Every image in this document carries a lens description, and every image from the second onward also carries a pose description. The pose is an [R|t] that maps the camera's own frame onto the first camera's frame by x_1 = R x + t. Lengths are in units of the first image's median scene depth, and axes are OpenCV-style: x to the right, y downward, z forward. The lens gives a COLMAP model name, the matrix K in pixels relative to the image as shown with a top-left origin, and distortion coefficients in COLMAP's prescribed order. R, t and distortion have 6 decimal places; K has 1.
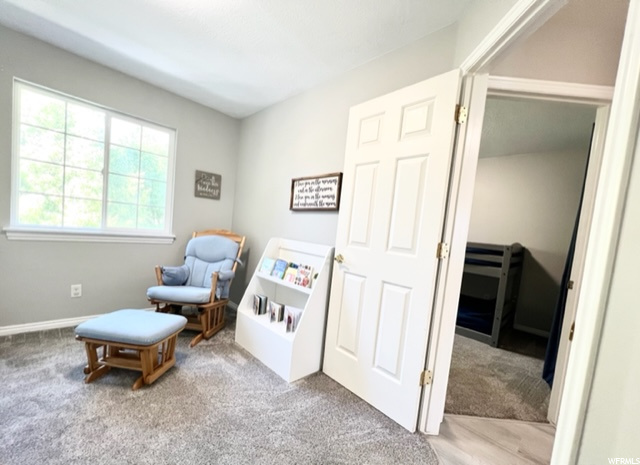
lens RADIAL K [[264.7, 0, 305.4], [0, 264.7, 249.7], [0, 0, 1]] dist [-0.000784, -0.000138]
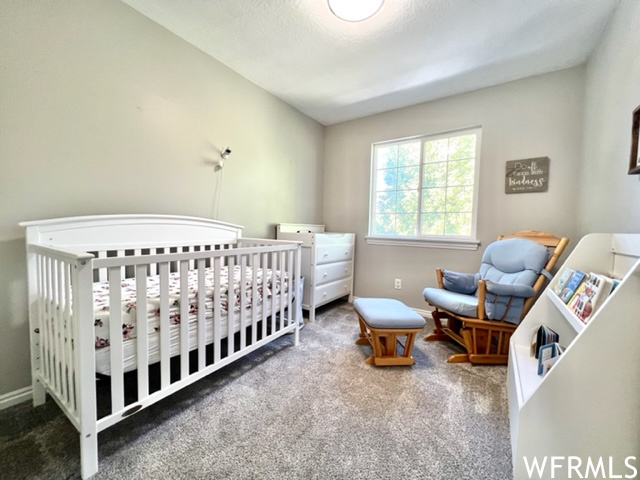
lens RADIAL K [[256.4, 0, 318.7], [0, 256.4, 242.5], [0, 0, 1]] dist [0.000206, -0.000071]
pose [[0.205262, -0.032350, -0.978172, 0.290103], [-0.089661, 0.994629, -0.051709, 0.053505], [0.974591, 0.098318, 0.201259, 0.346331]]
